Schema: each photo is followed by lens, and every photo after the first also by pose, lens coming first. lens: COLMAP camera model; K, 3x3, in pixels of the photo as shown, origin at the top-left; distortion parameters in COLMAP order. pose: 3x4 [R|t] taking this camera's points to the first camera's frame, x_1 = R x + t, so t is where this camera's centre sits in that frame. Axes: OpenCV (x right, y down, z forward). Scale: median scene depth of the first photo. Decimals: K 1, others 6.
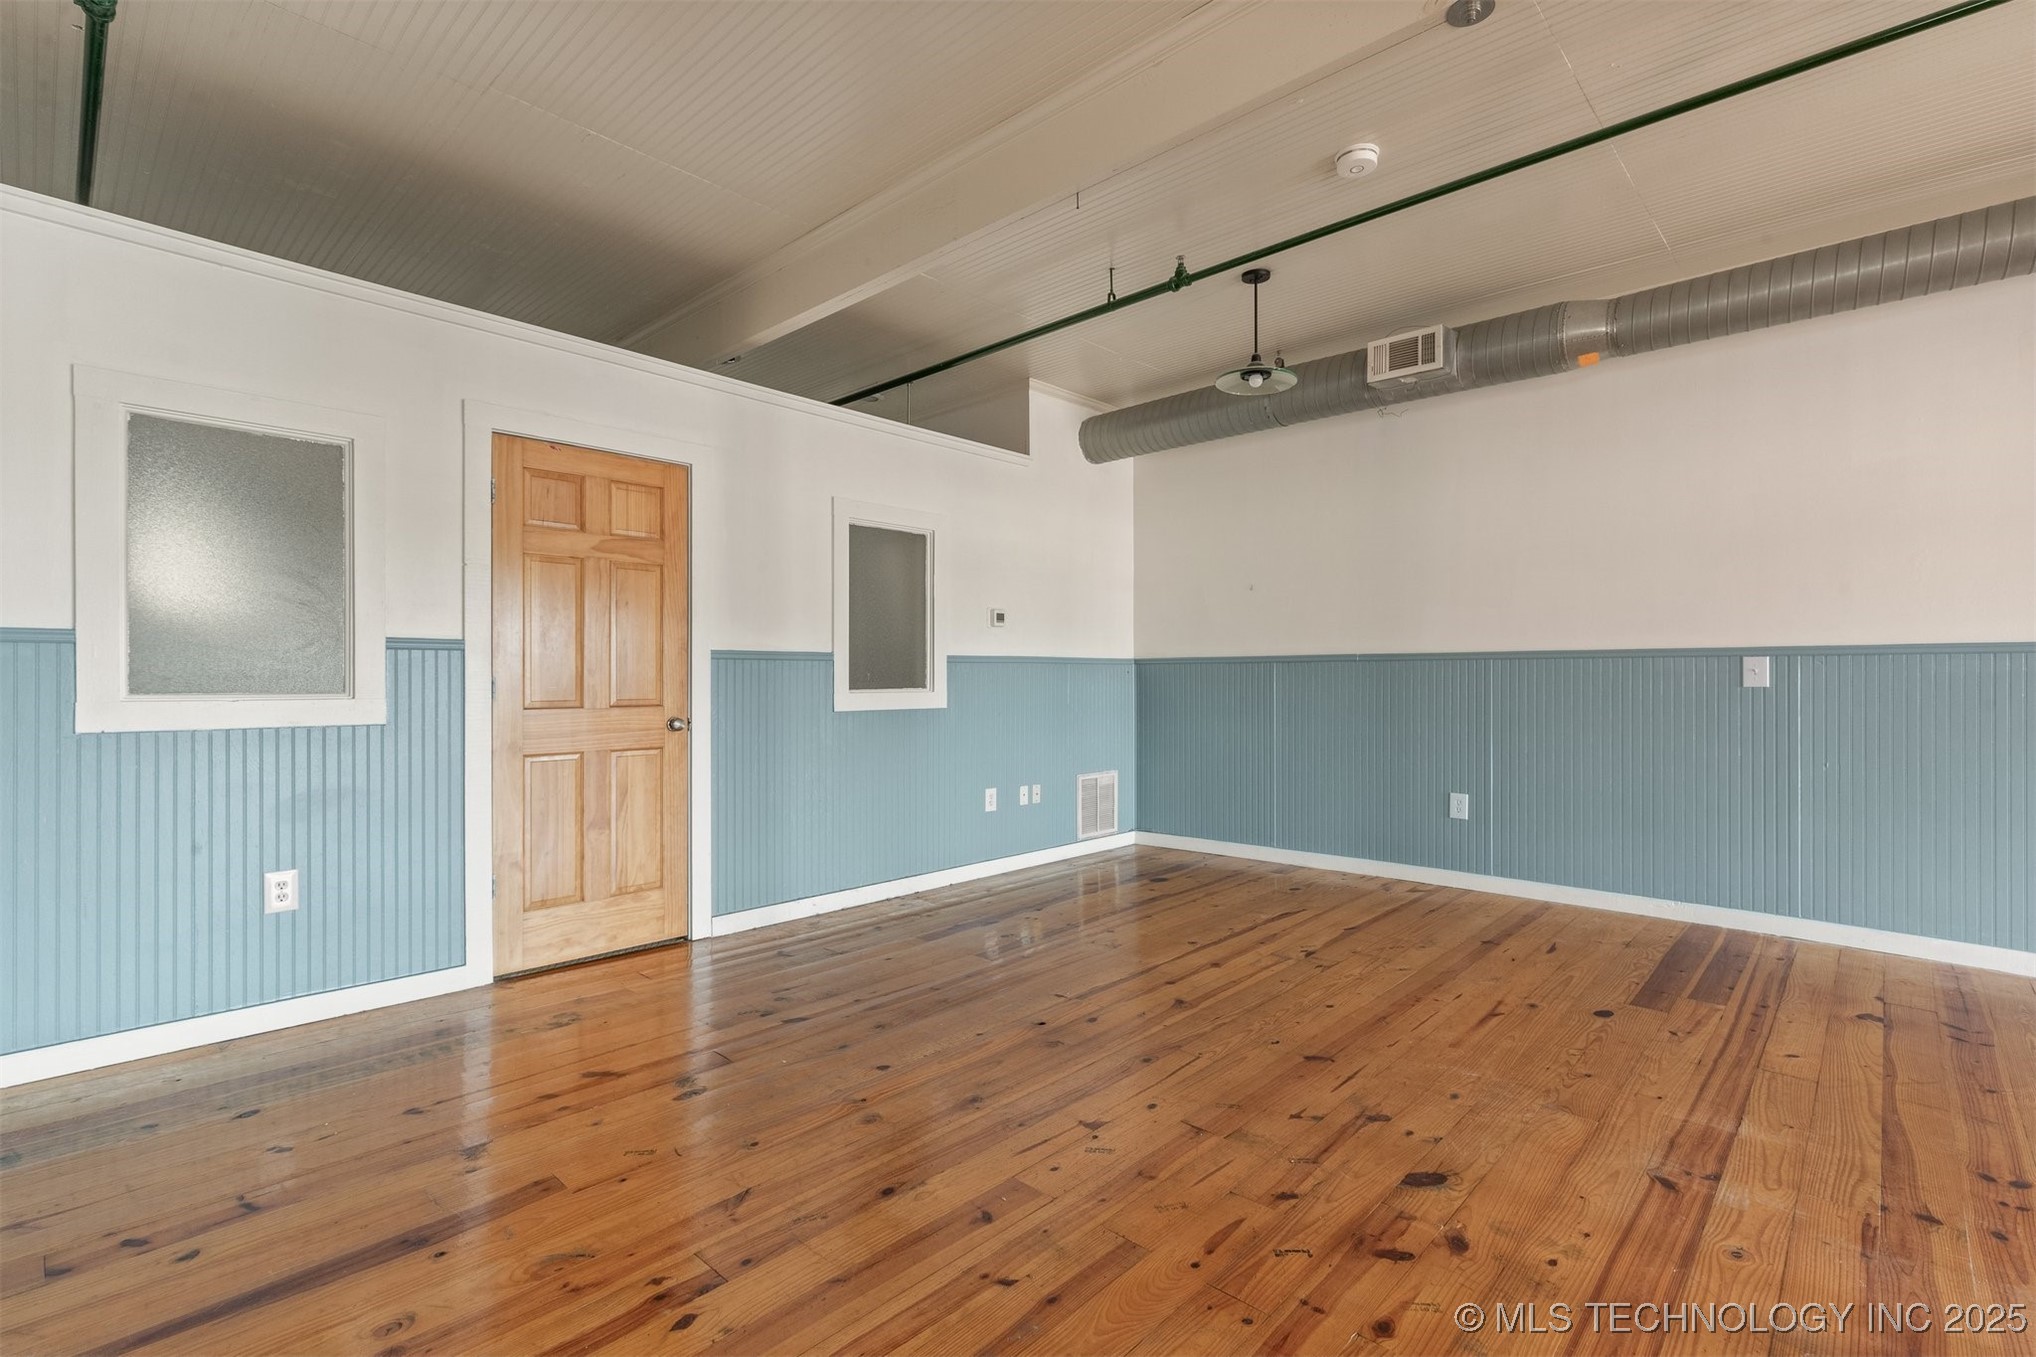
lens RADIAL K [[917.4, 0, 1022.1], [0, 917.4, 679.8], [0, 0, 1]] dist [0.001851, -0.000429]
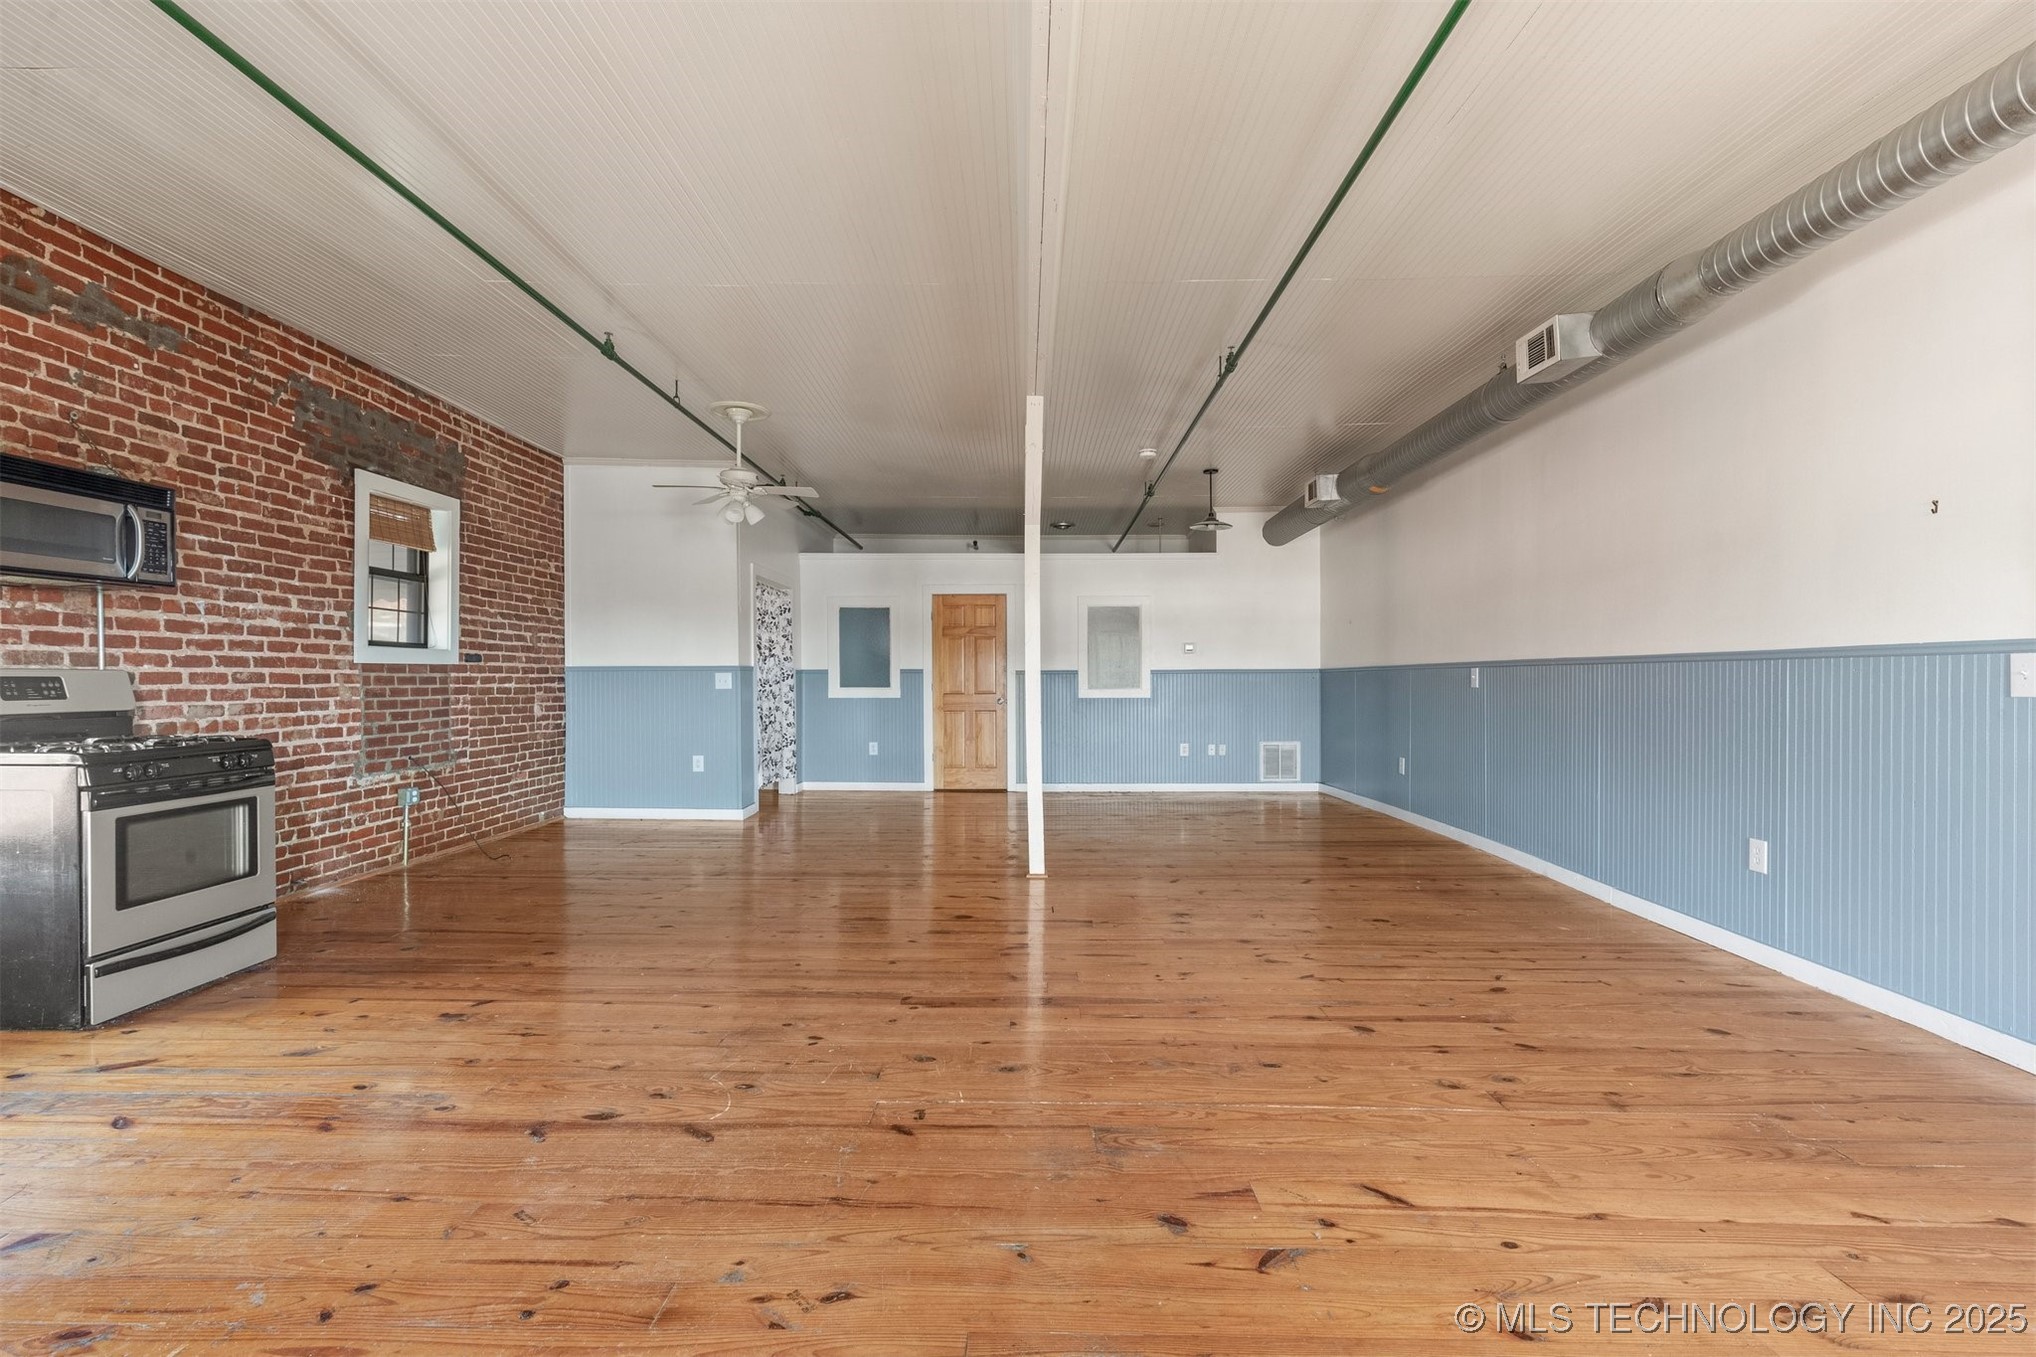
lens RADIAL K [[939.3, 0, 1013.0], [0, 939.3, 691.4], [0, 0, 1]] dist [0.002821, -0.000239]
pose [[0.676630, 0.006284, -0.736297, 1.455369], [0.002619, 0.999937, 0.010940, -0.005015], [0.736319, -0.009331, 0.676570, -0.646819]]
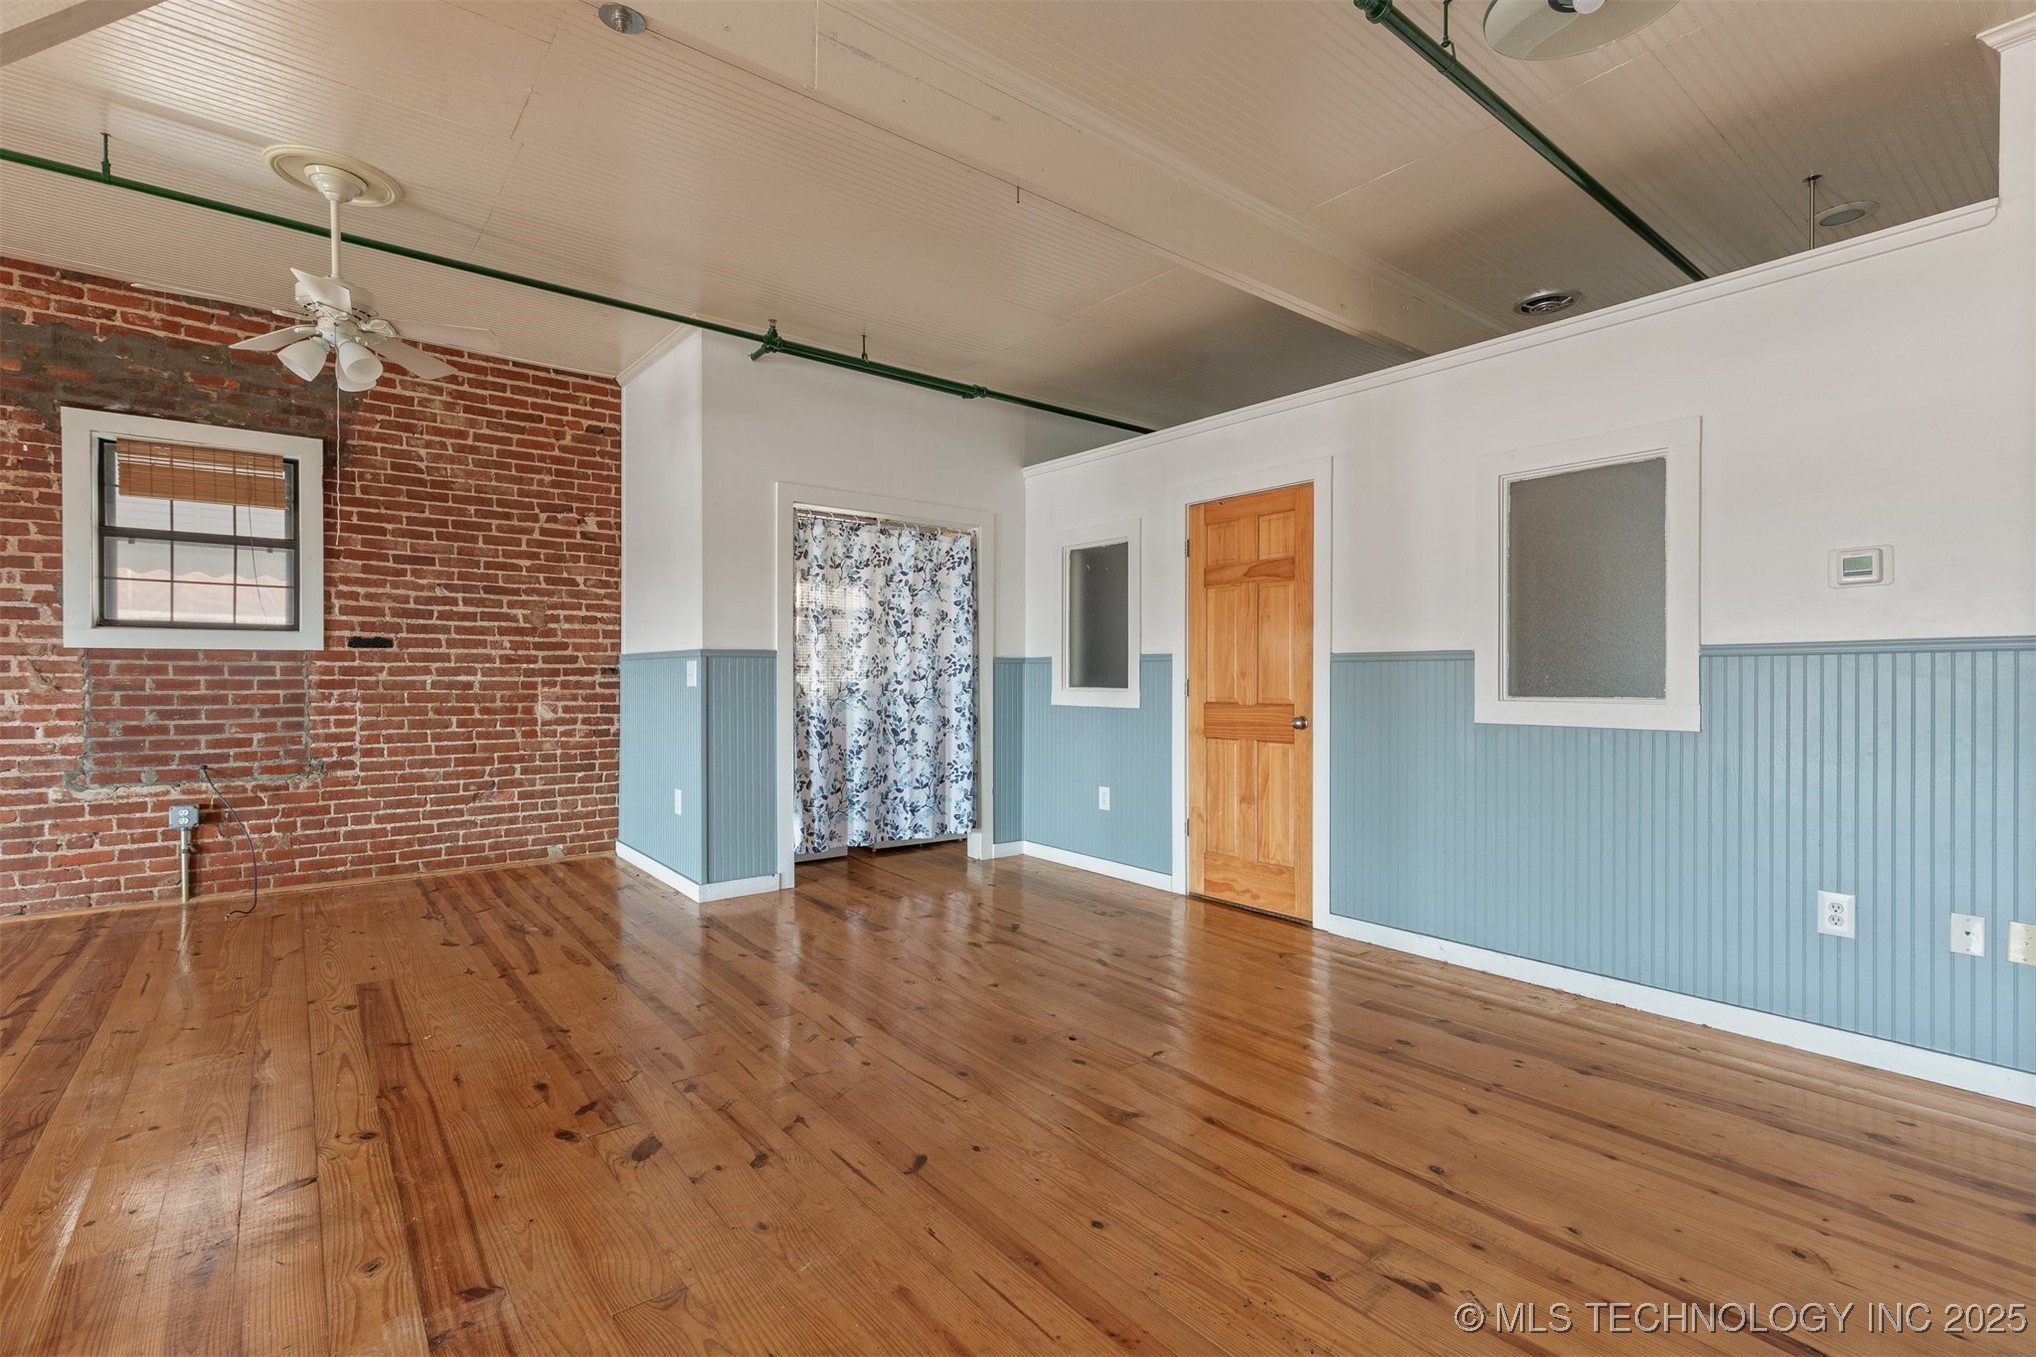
lens RADIAL K [[930.2, 0, 1033.4], [0, 930.2, 681.9], [0, 0, 1]] dist [0.008091, -0.000399]
pose [[-0.138119, 0.002508, -0.990412, 0.751541], [-0.004567, 0.999985, 0.003169, -0.002365], [0.990405, 0.004960, -0.138105, 0.825833]]
